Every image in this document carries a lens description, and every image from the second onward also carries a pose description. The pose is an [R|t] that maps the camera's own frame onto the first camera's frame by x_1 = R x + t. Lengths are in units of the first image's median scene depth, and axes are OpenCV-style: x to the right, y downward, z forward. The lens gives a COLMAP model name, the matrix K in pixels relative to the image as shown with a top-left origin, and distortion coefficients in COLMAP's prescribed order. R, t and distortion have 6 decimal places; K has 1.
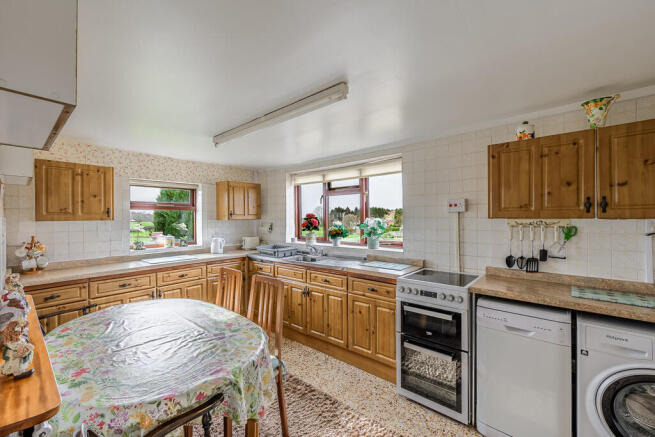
lens RADIAL K [[266.4, 0, 327.5], [0, 266.4, 218.5], [0, 0, 1]] dist [0.009005, 0.000061]
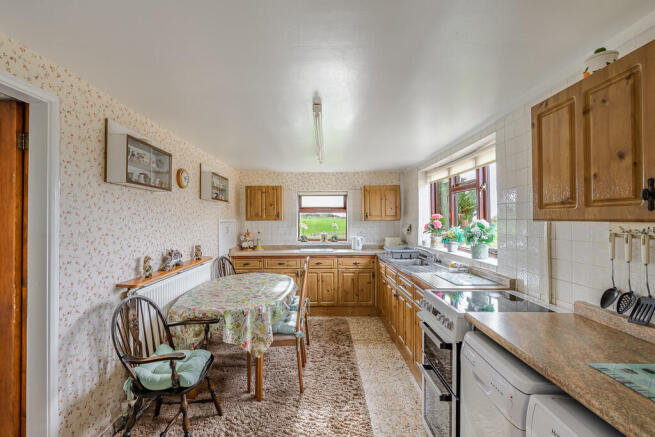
lens RADIAL K [[291.8, 0, 327.5], [0, 291.8, 218.5], [0, 0, 1]] dist [-0.000666, -0.000144]
pose [[0.649193, -0.000021, -0.760623, 0.638209], [-0.001636, 0.999998, -0.001424, -0.003017], [0.760622, 0.002169, 0.649192, 0.127916]]
